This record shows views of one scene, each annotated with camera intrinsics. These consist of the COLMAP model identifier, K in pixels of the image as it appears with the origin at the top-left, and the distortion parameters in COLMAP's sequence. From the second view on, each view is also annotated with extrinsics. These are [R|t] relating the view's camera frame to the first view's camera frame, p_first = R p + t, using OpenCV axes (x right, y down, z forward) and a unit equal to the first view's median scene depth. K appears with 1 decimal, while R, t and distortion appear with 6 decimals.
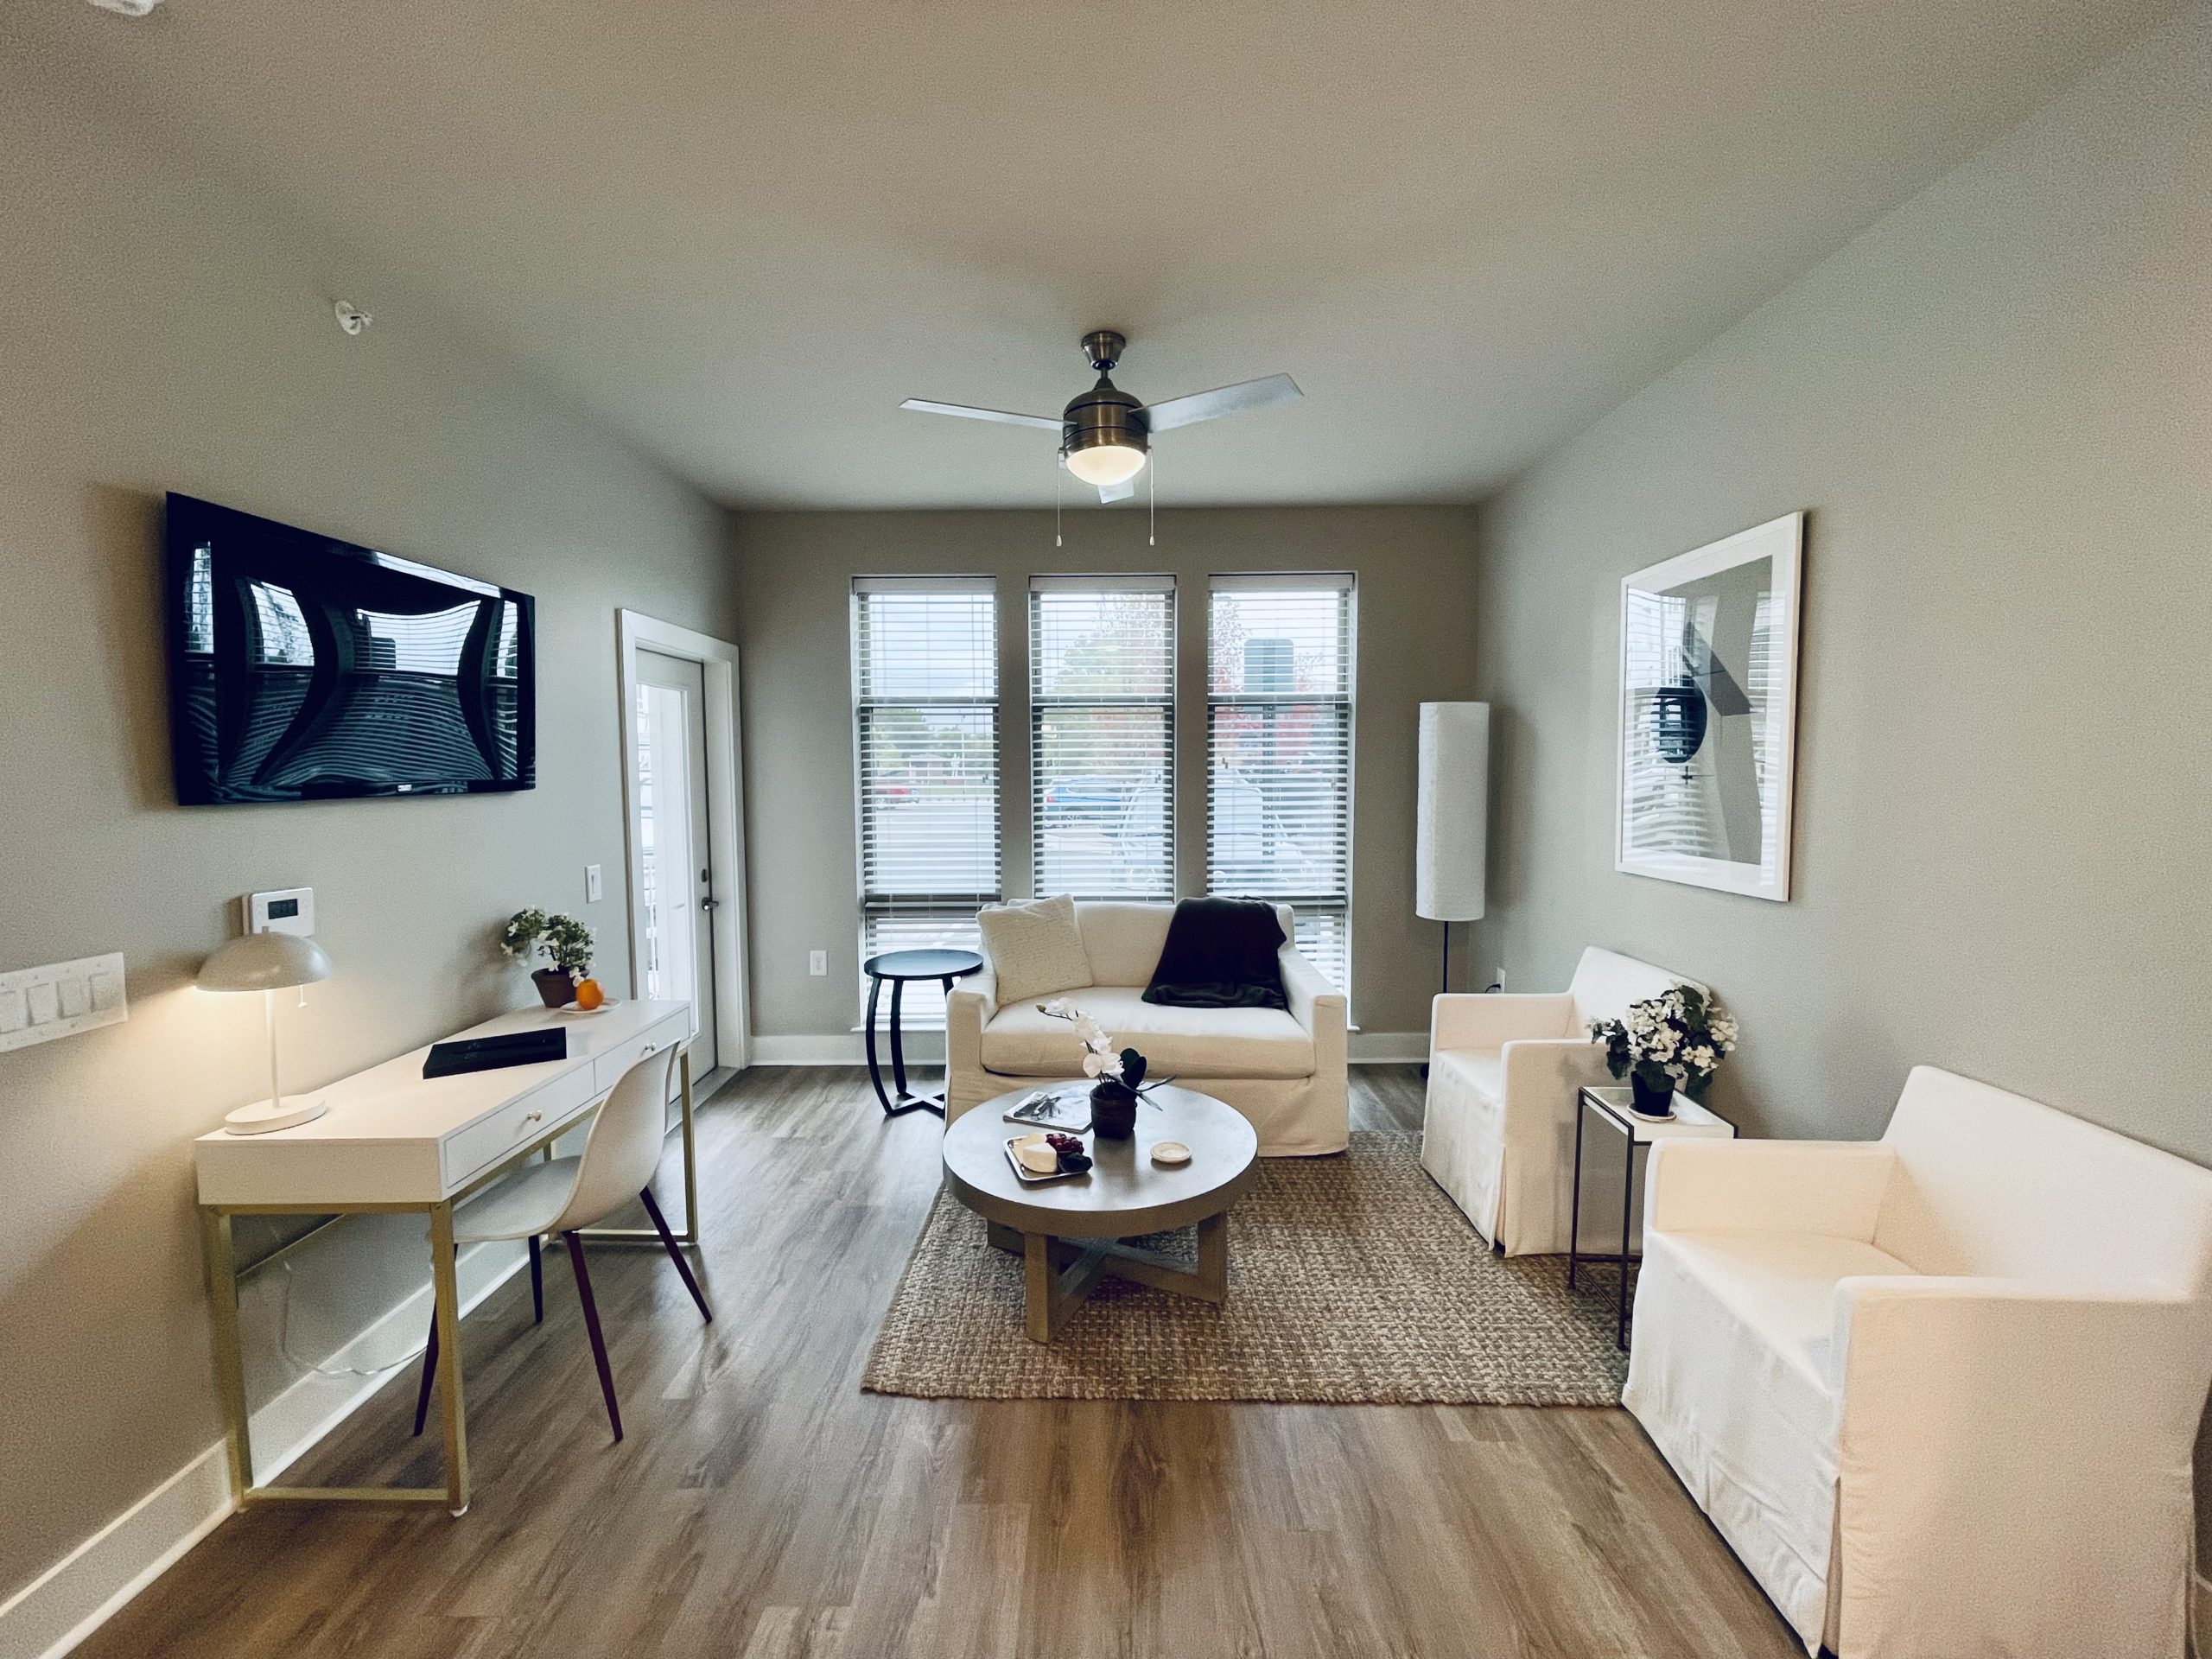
lens RADIAL K [[894.9, 0, 1105.0], [0, 894.9, 827.7], [0, 0, 1]] dist [0.001135, 0.000034]
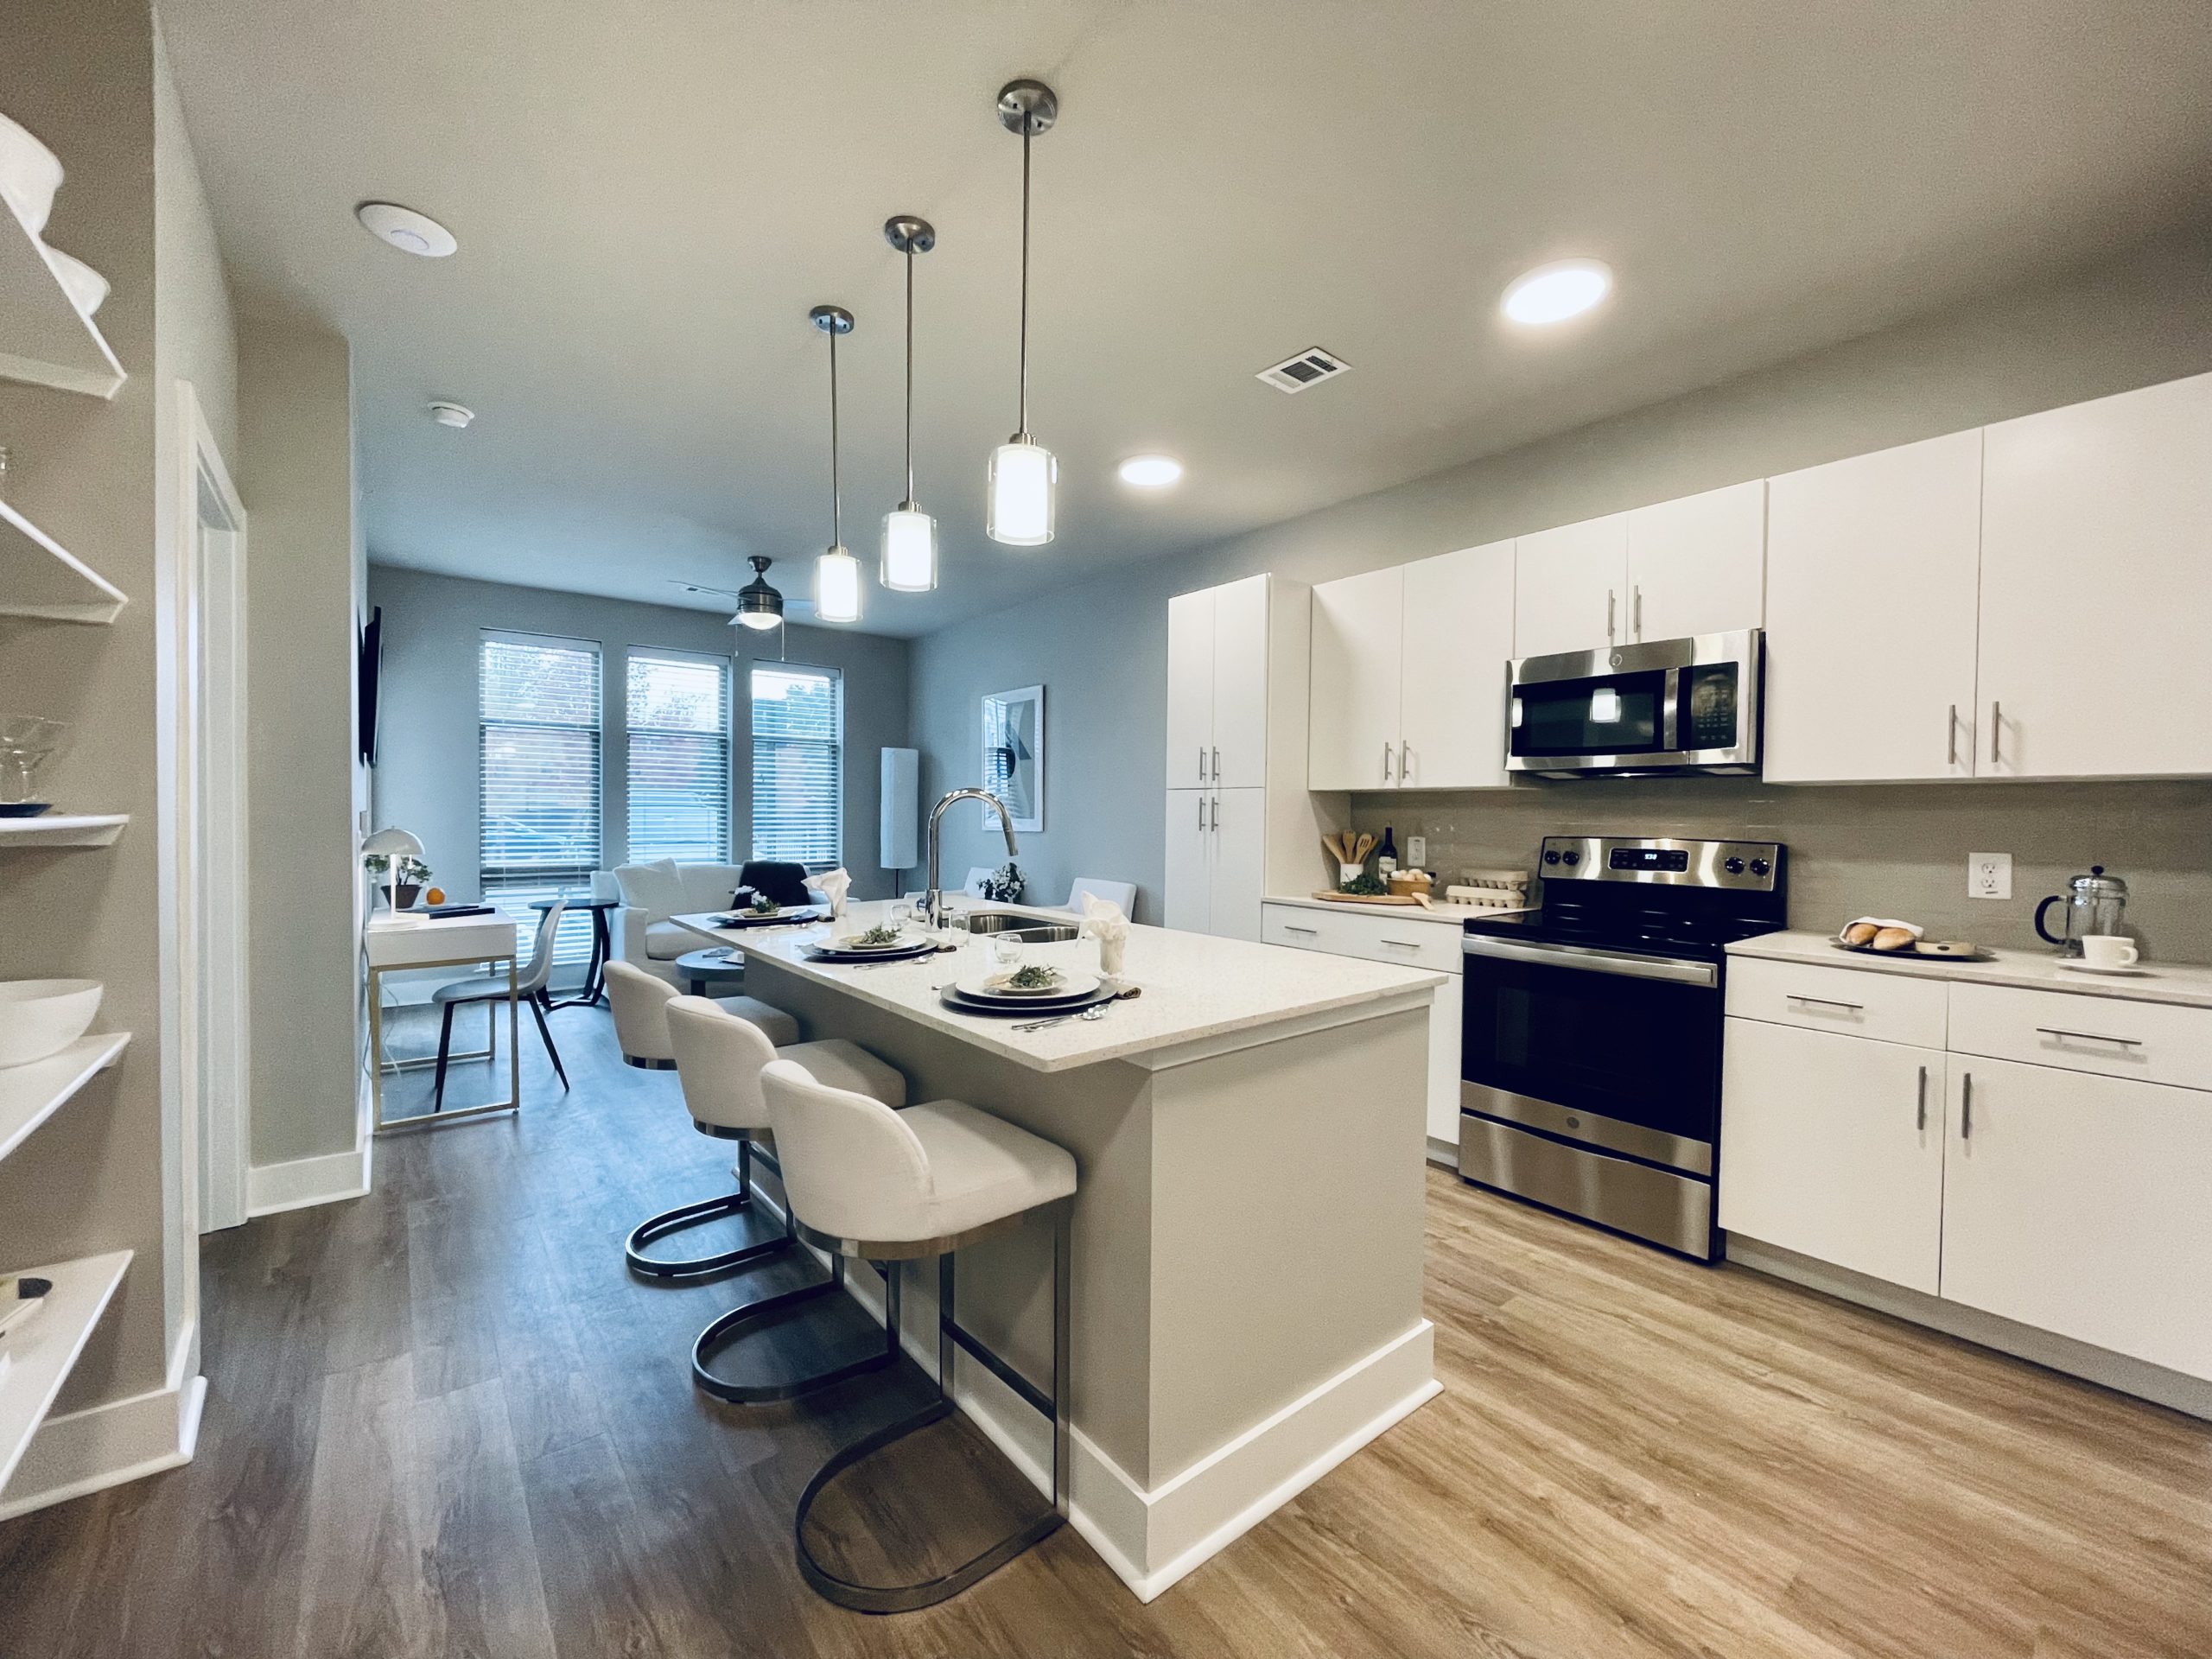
lens RADIAL K [[894.9, 0, 1109.5], [0, 894.9, 829.1], [0, 0, 1]] dist [0.001135, 0.000034]
pose [[0.774668, 0.001441, 0.632367, -0.509731], [0.028181, 0.998925, -0.036799, 0.122086], [-0.631740, 0.046328, 0.773795, -0.789787]]
